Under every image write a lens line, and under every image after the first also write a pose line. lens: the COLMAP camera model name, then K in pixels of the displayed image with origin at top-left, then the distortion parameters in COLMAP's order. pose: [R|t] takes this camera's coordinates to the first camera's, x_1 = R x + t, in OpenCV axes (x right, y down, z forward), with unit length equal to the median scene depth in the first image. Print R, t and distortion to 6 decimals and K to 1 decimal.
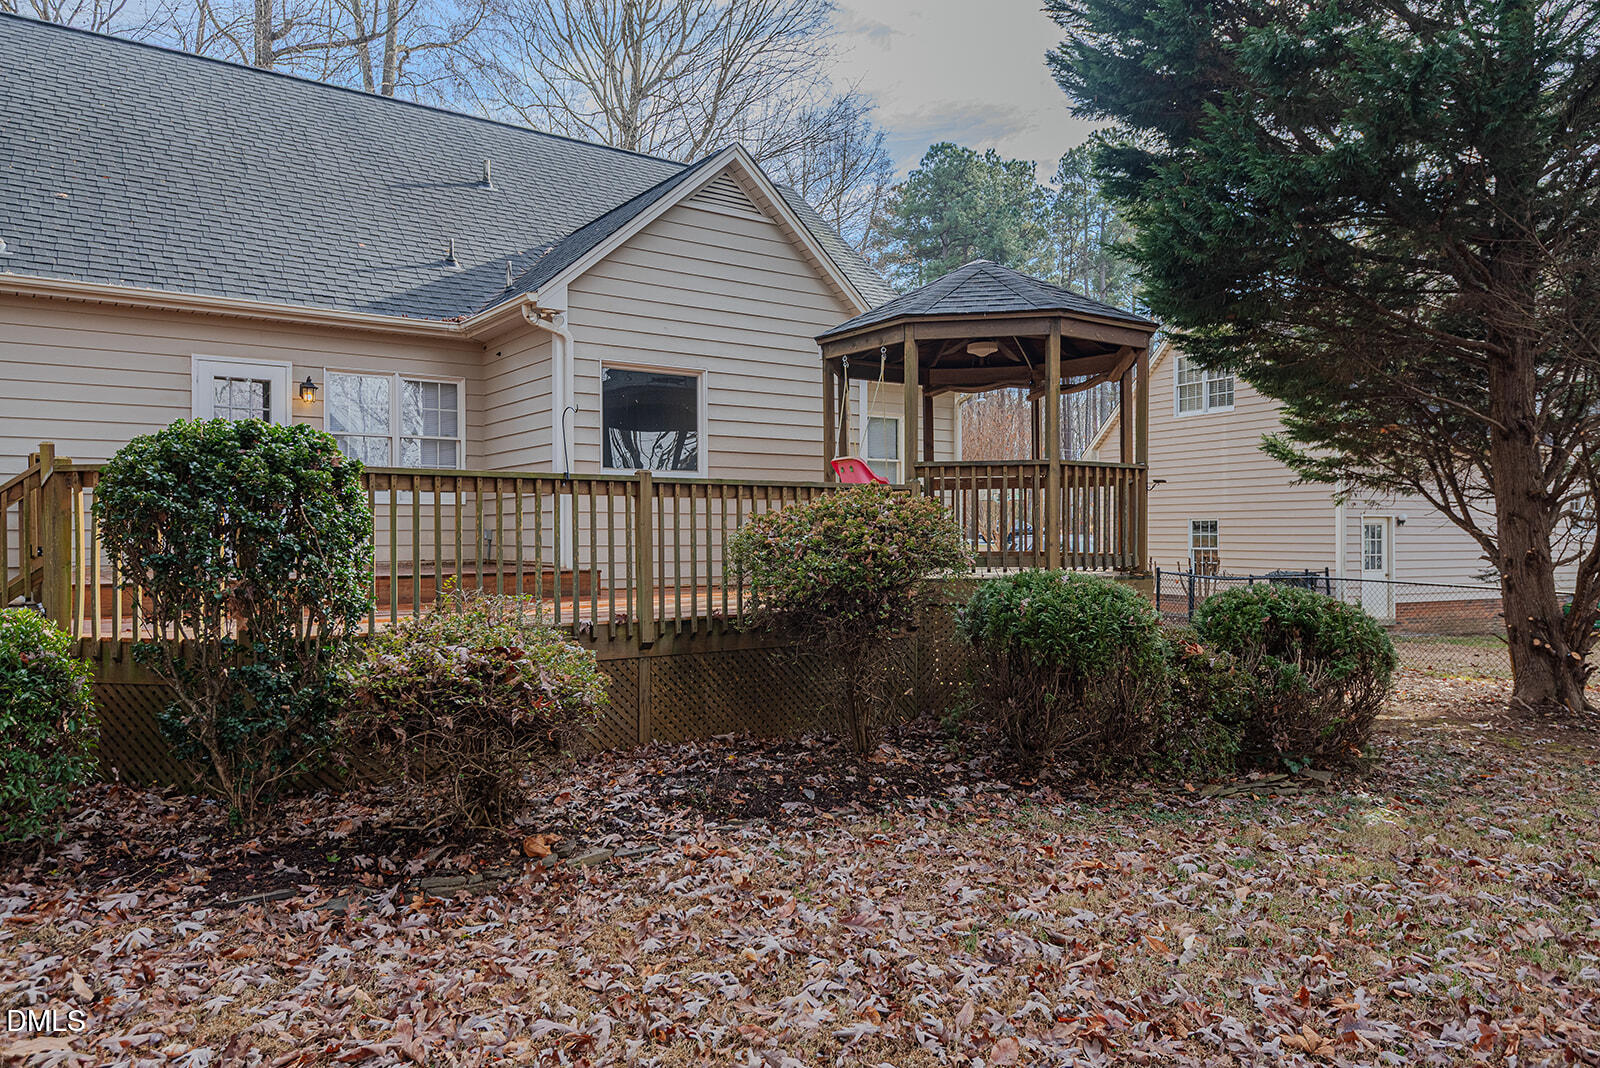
lens RADIAL K [[1072.9, 0, 799.8], [0, 1072.9, 508.0], [0, 0, 1]] dist [0.034706, -0.032649]
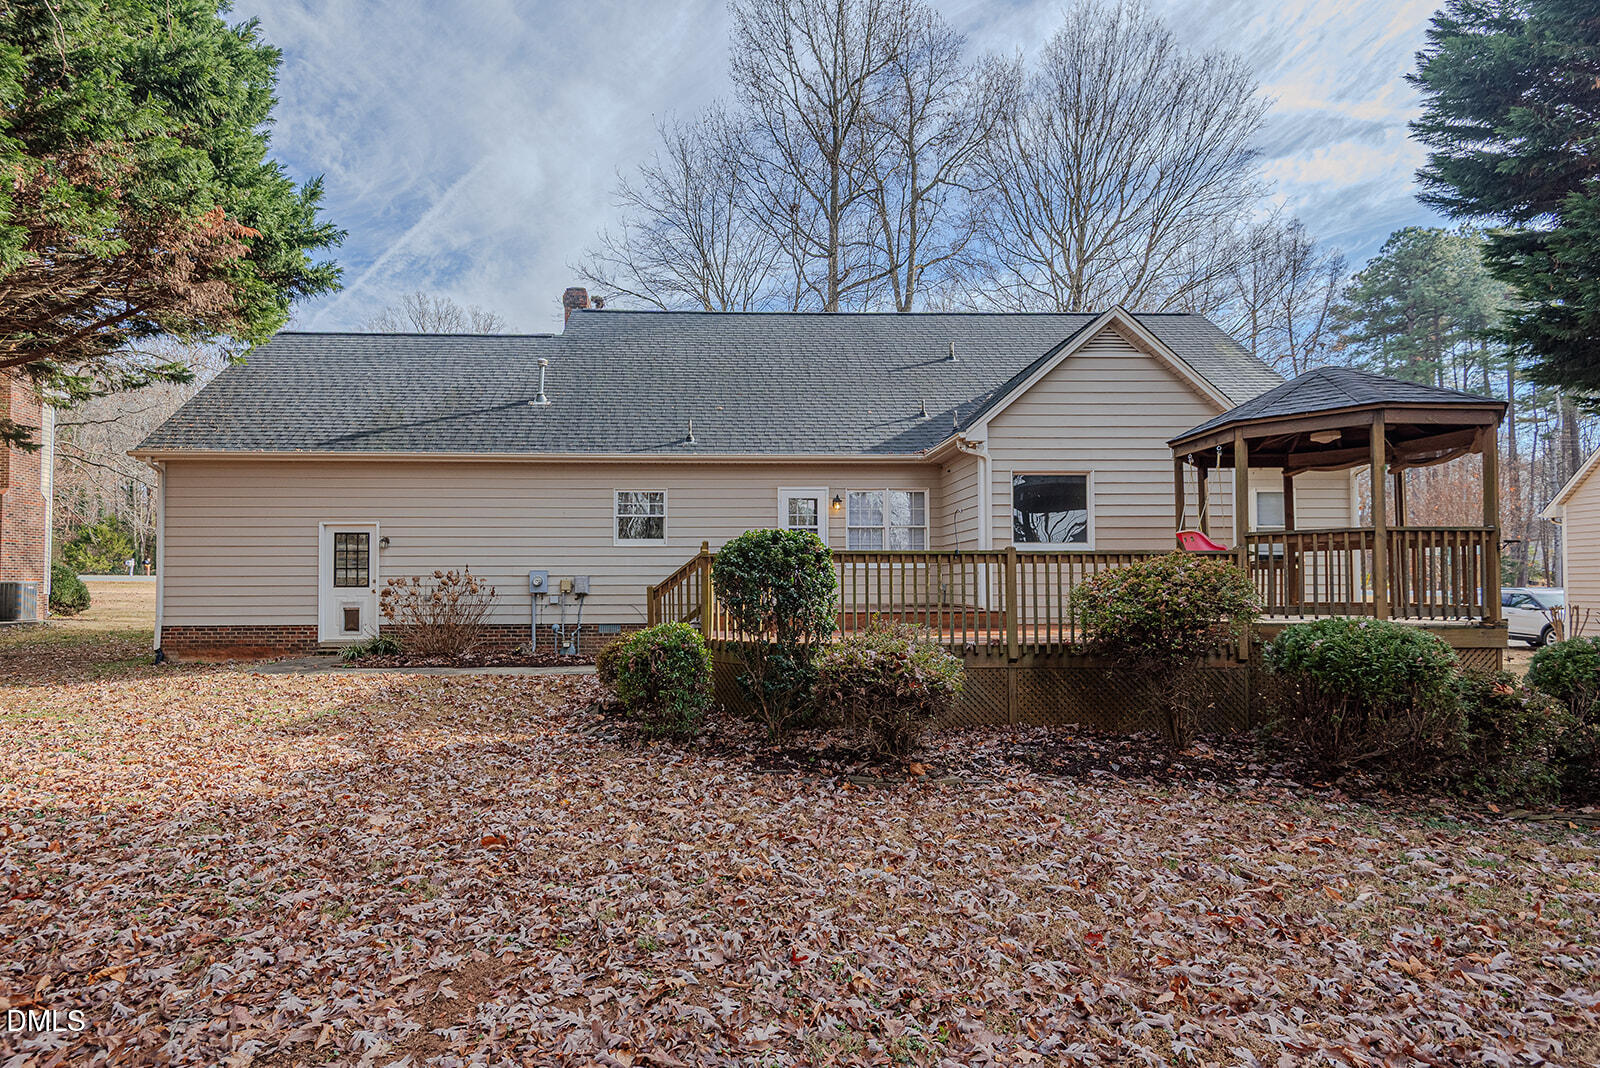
lens RADIAL K [[762.0, 0, 771.5], [0, 762.0, 528.4], [0, 0, 1]] dist [0.021702, -0.015458]
pose [[0.847329, -0.039016, -0.529633, 0.198489], [0.012170, 0.998462, -0.054082, -0.008330], [0.530928, 0.039380, 0.846501, -0.160306]]
